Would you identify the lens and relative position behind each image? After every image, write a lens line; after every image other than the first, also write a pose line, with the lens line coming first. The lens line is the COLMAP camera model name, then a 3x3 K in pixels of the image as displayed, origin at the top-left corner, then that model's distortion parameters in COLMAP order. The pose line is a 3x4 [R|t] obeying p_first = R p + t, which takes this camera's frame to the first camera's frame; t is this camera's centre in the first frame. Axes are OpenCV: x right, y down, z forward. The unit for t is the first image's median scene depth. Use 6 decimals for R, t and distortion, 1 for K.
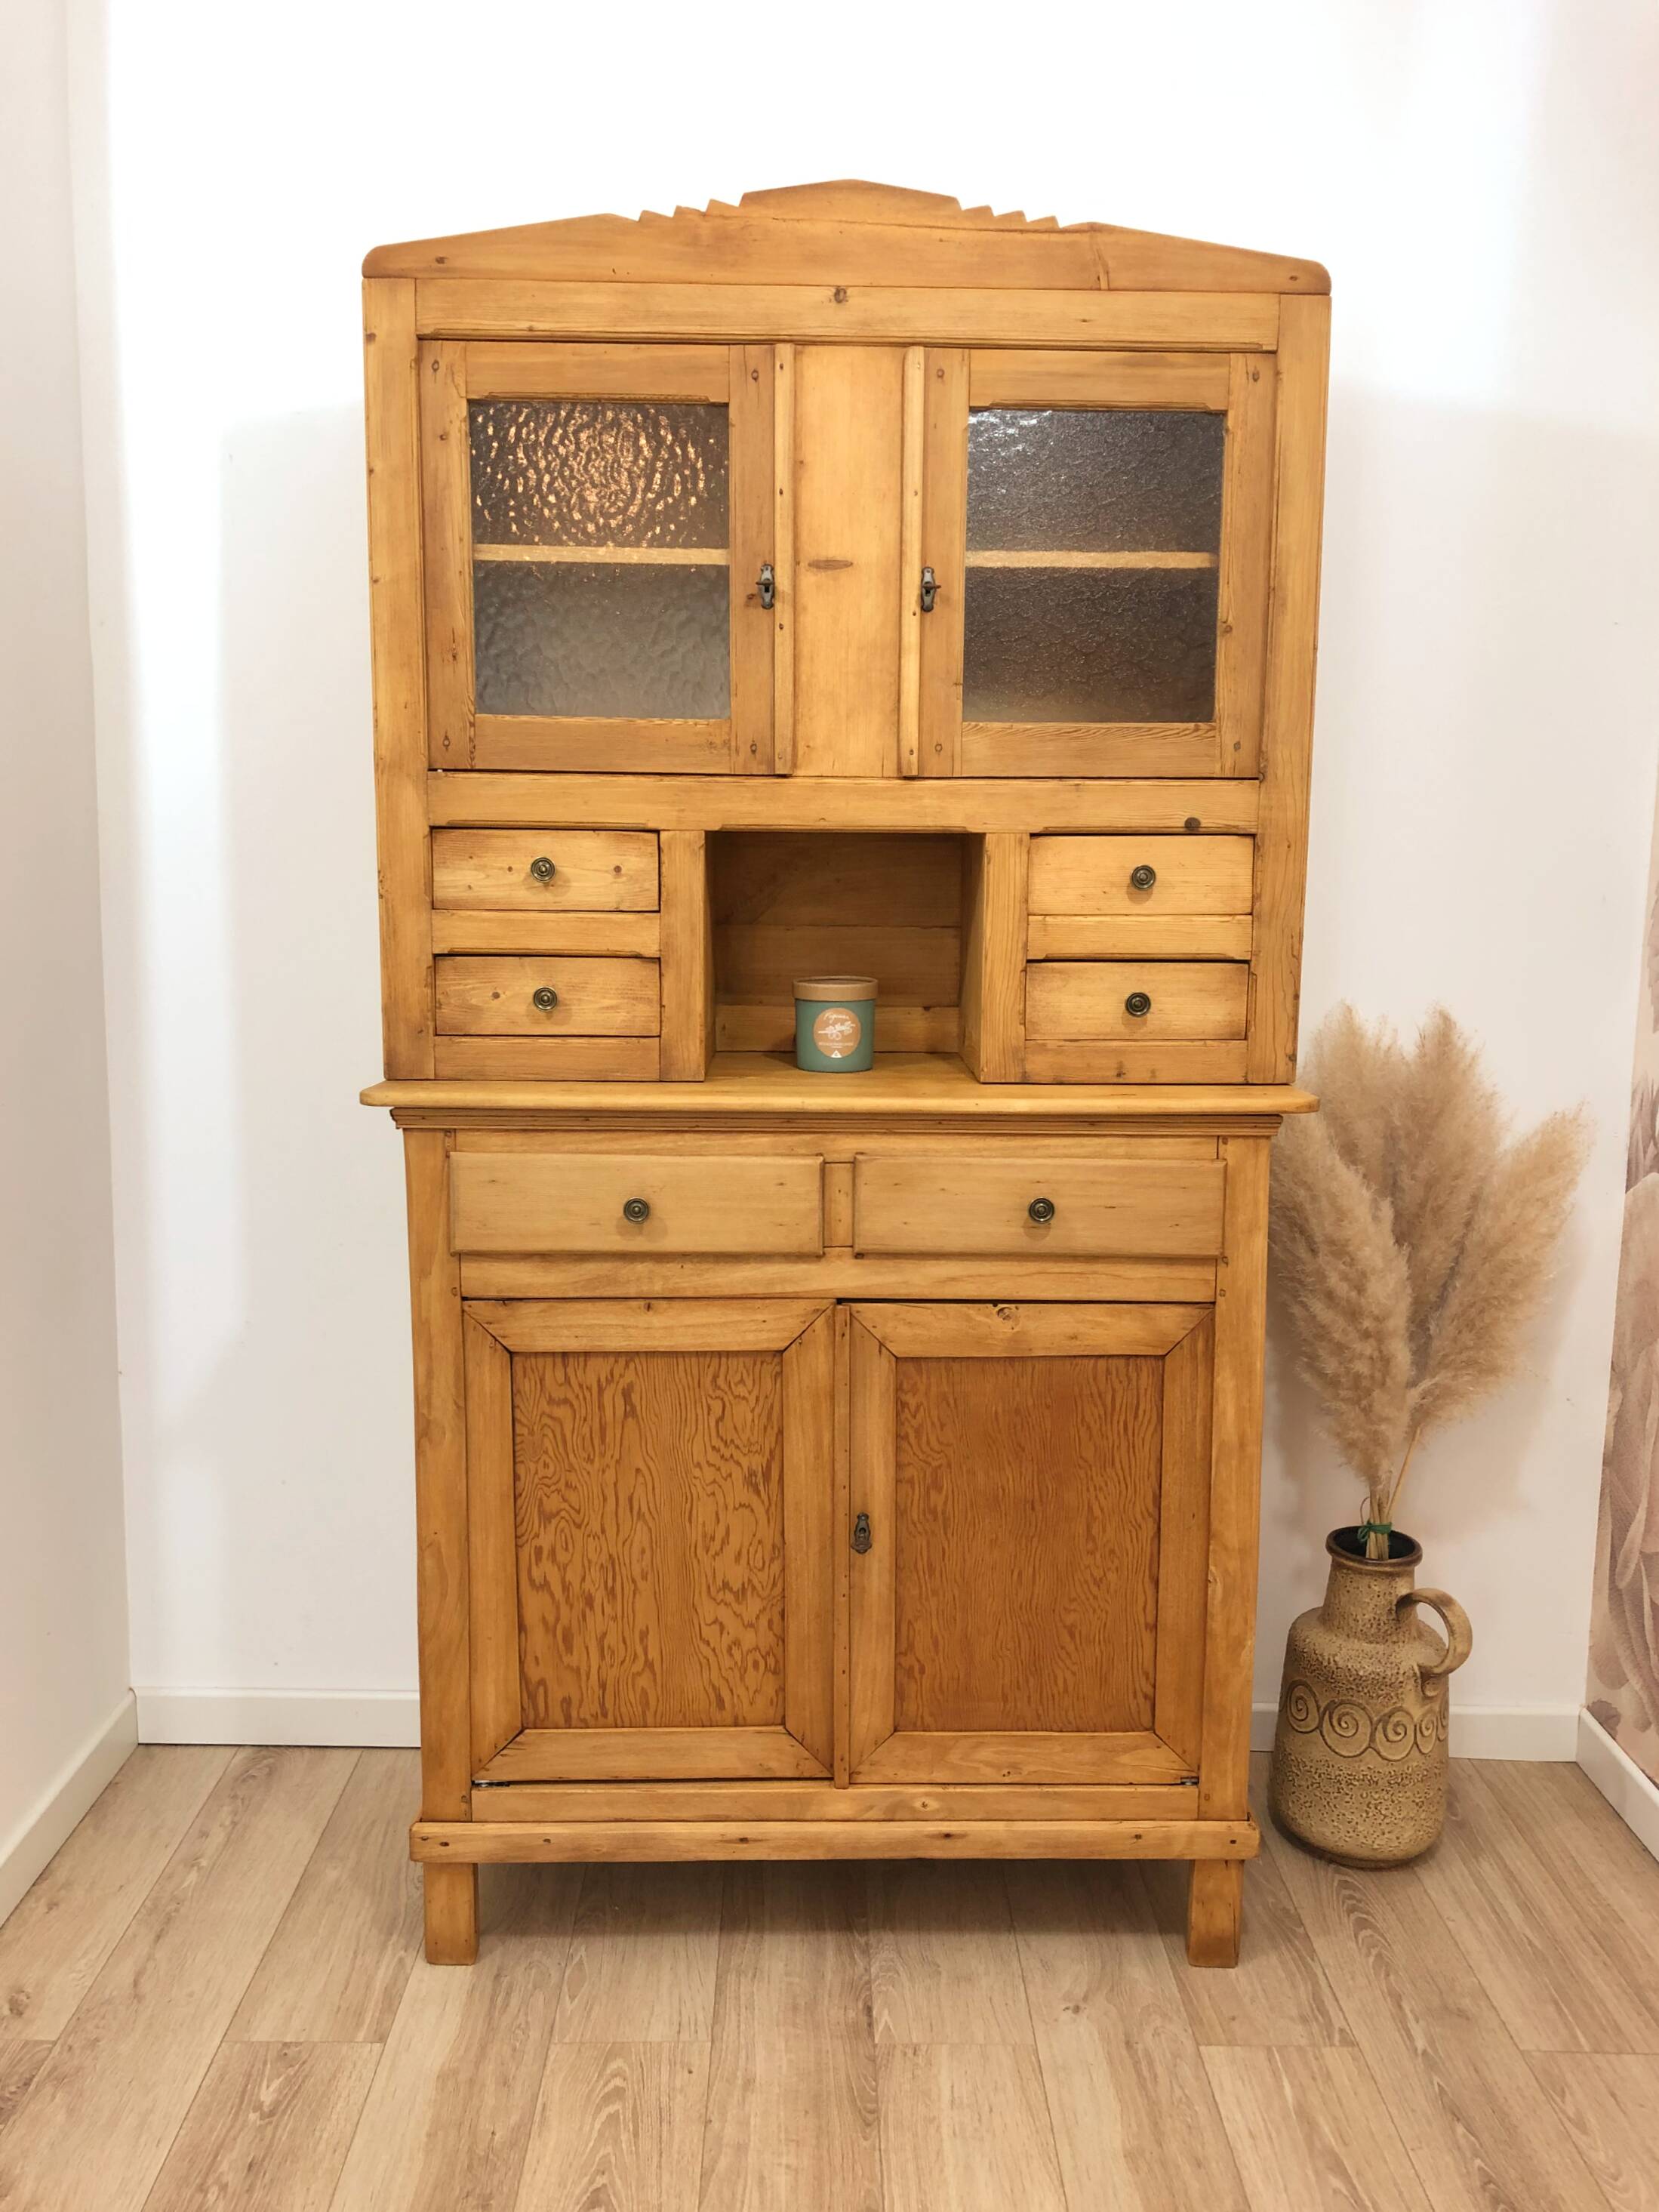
lens RADIAL K [[1821.1, 0, 841.6], [0, 1821.1, 1098.2], [0, 0, 1]] dist [0.068810, -0.115334]
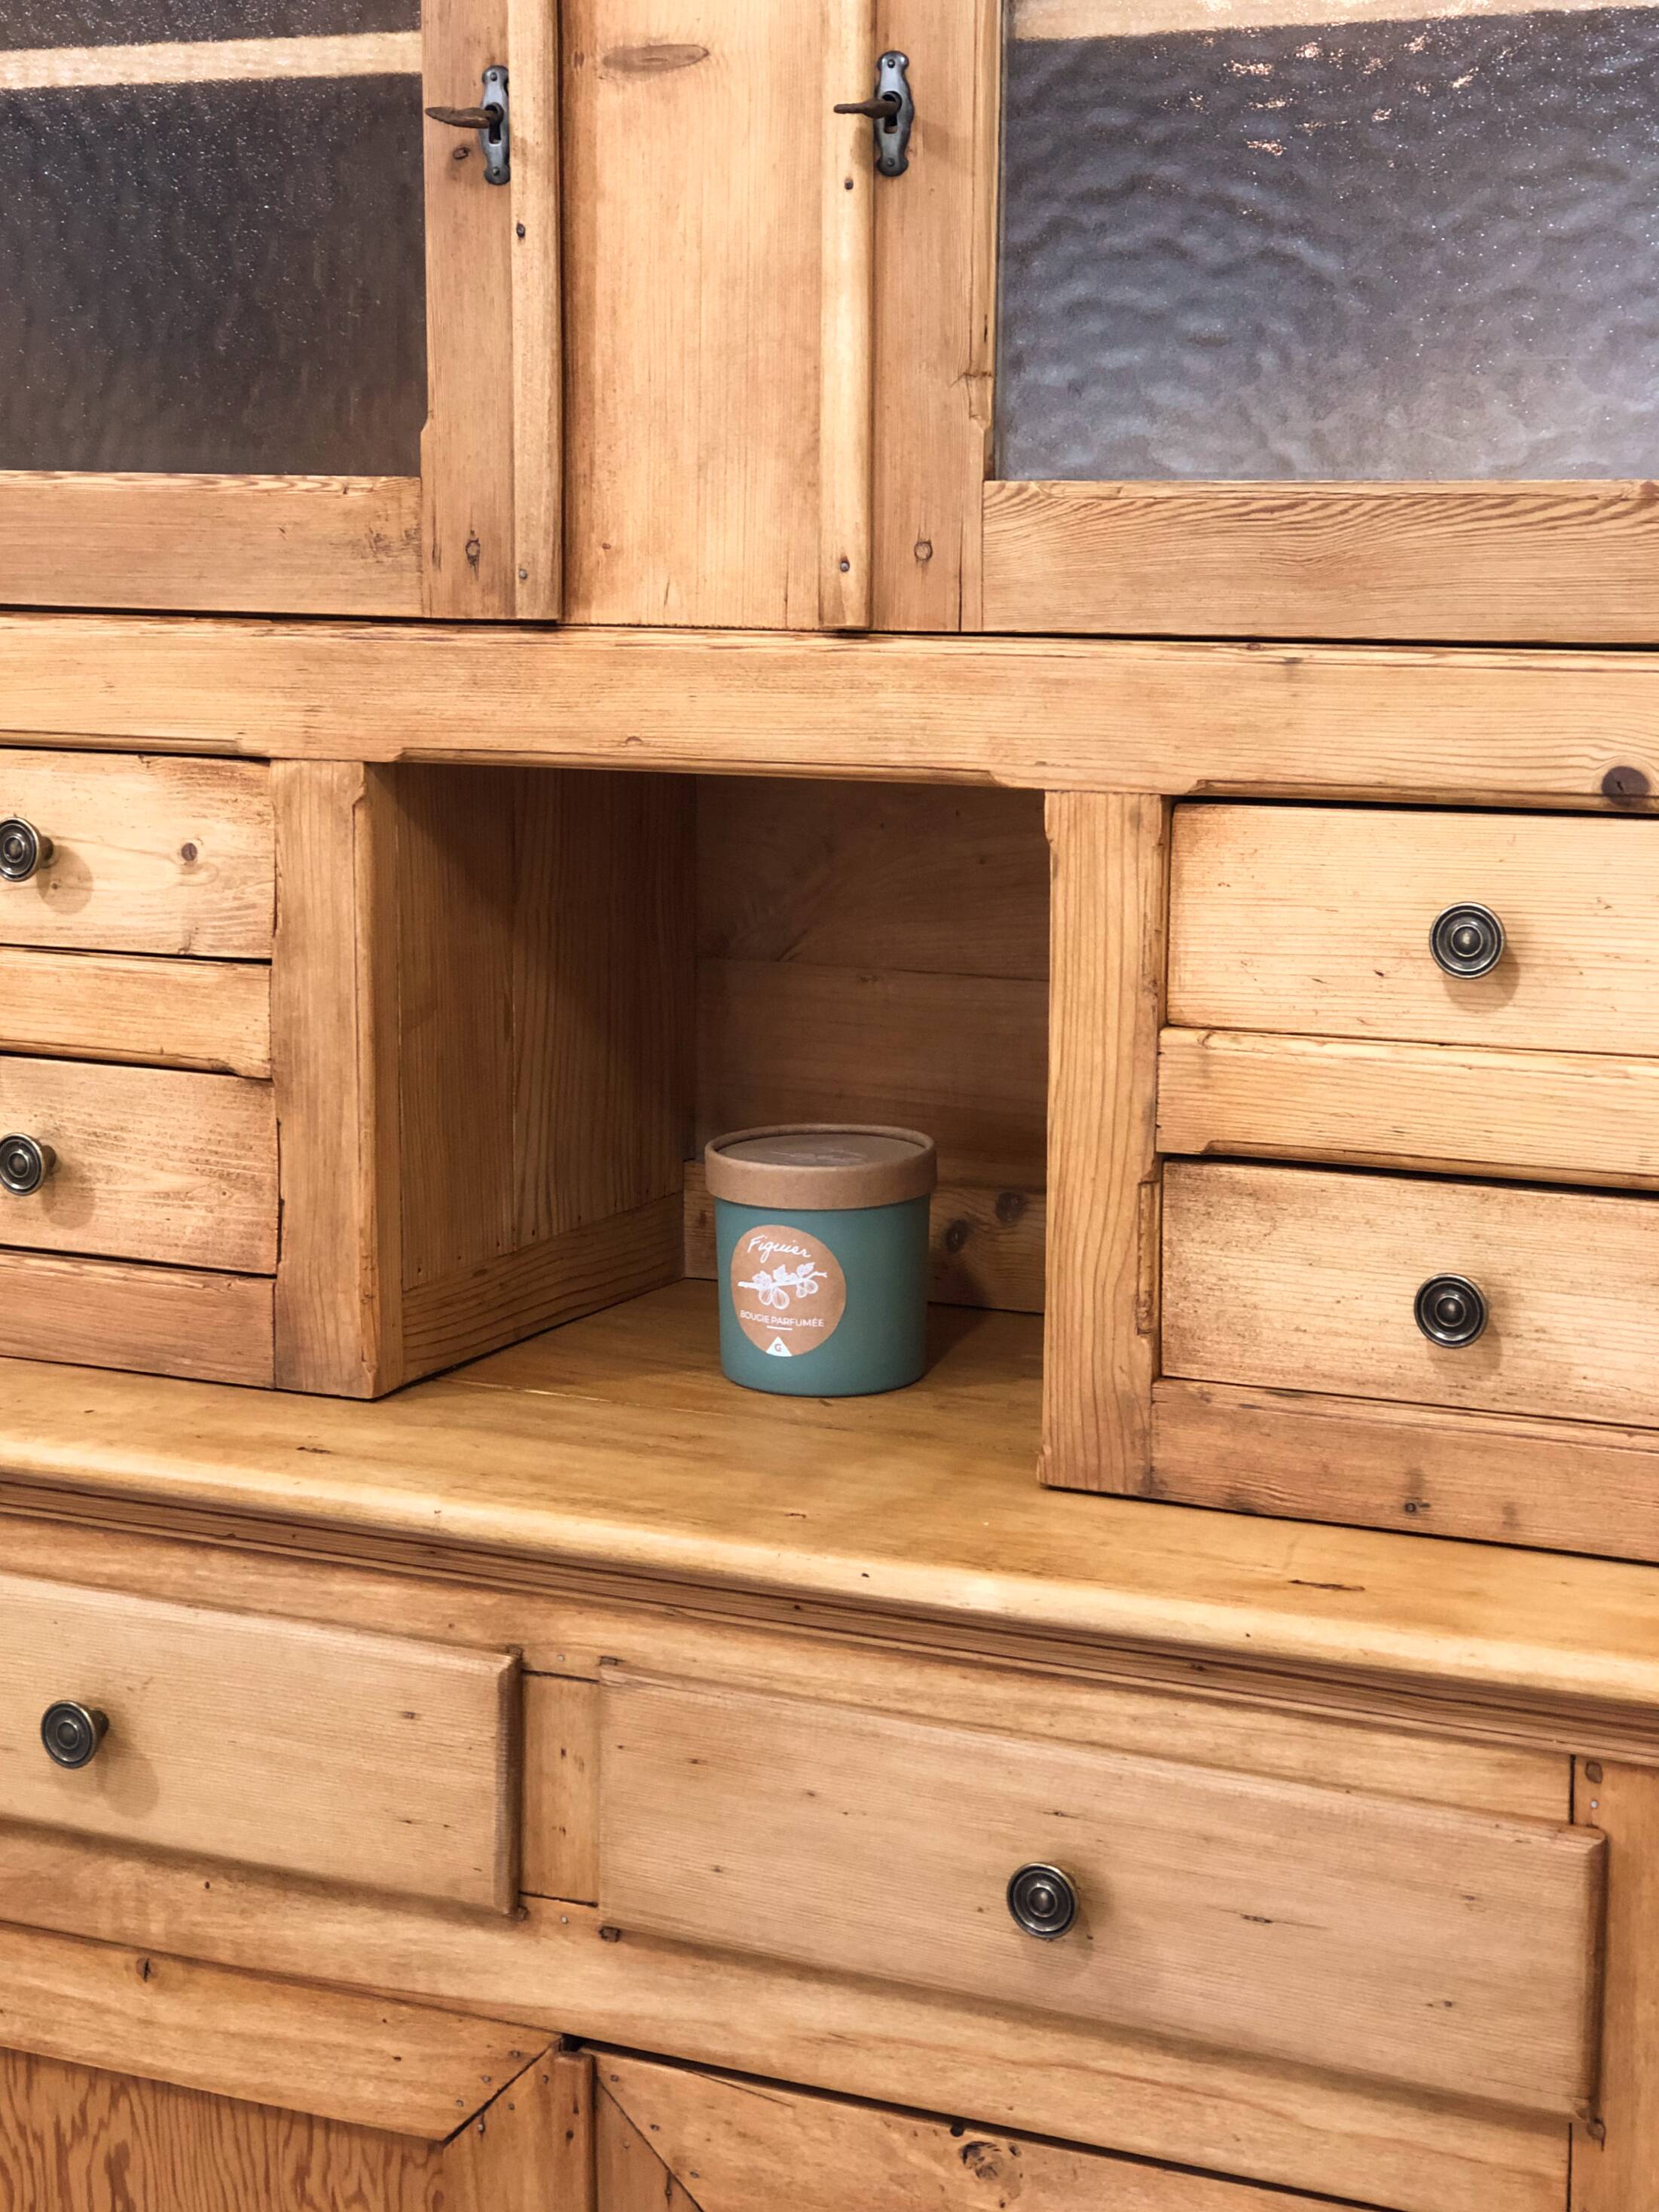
lens RADIAL K [[3722.0, 0, 834.2], [0, 3722.0, 1115.1], [0, 0, 1]] dist [-0.141906, 1.139229]
pose [[0.895995, 0.070309, -0.438464, 0.361322], [-0.061192, 0.997515, 0.034909, -0.105580], [0.439829, -0.004448, 0.898071, 0.339128]]
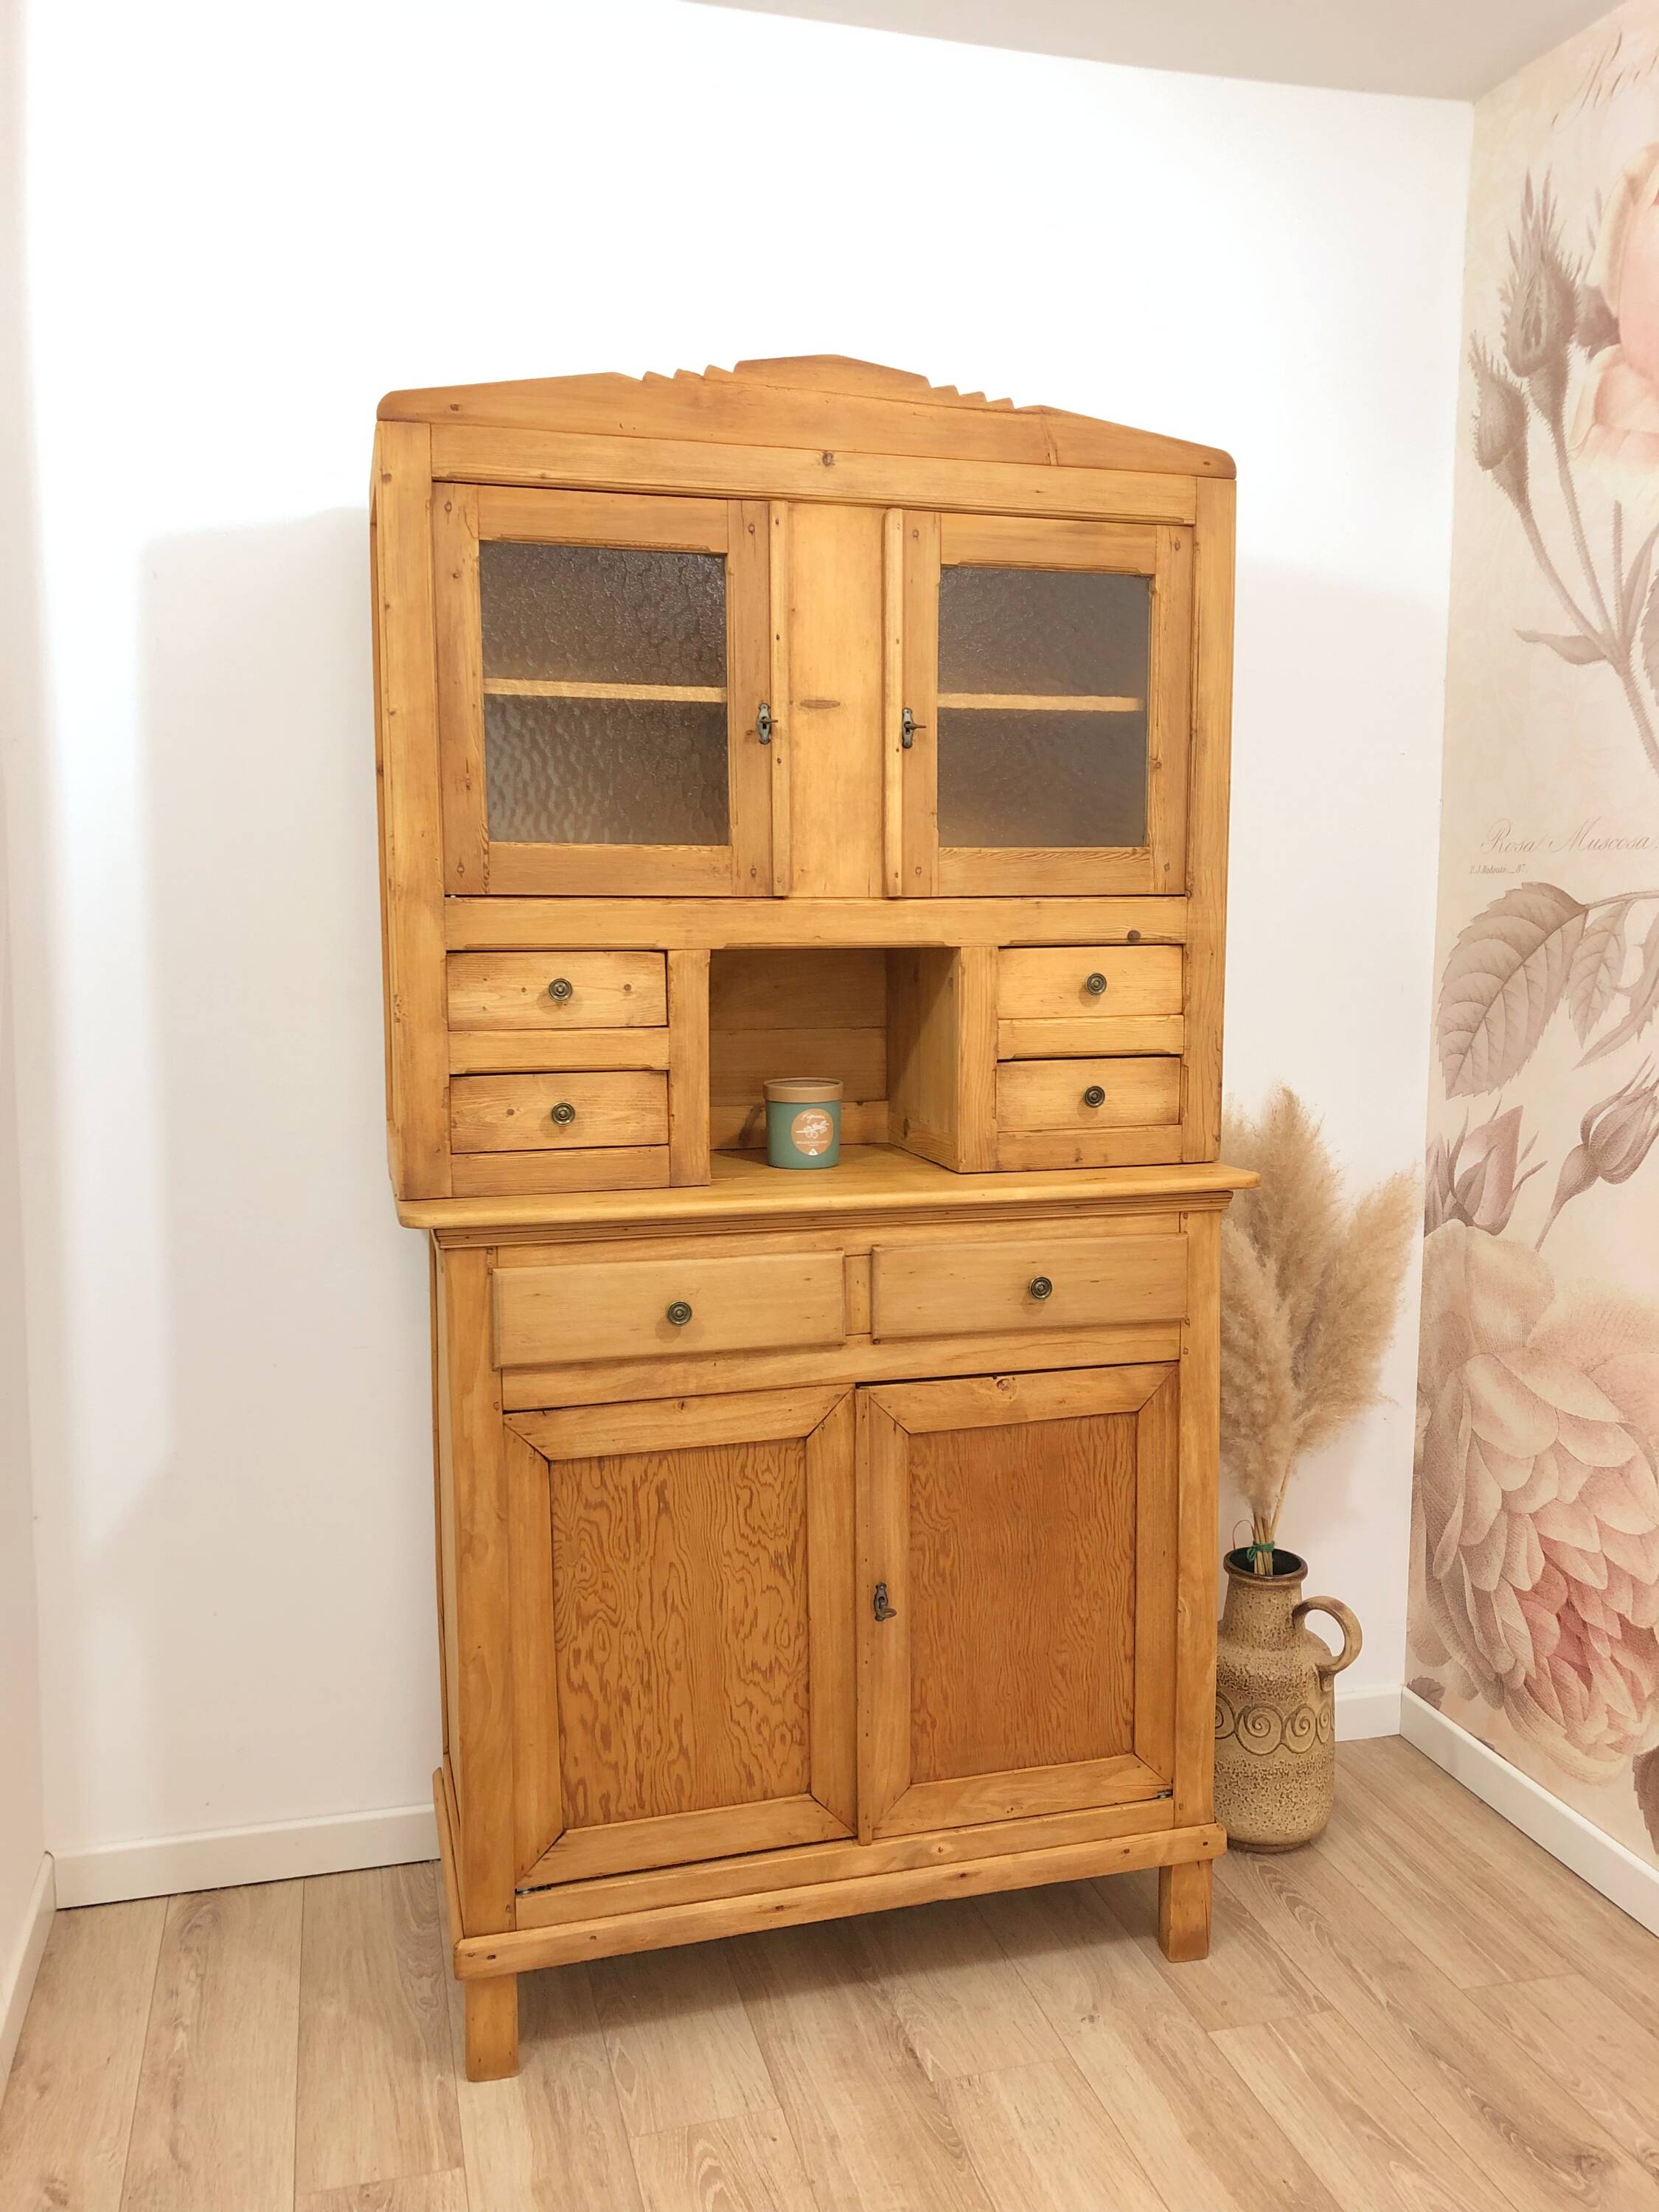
lens RADIAL K [[1789.7, 0, 837.9], [0, 1789.7, 1103.6], [0, 0, 1]] dist [0.072075, -0.100029]
pose [[0.967729, -0.039595, 0.248864, -0.264579], [0.046441, 0.998685, -0.021694, -0.031192], [-0.247678, 0.032551, 0.968296, -0.022021]]
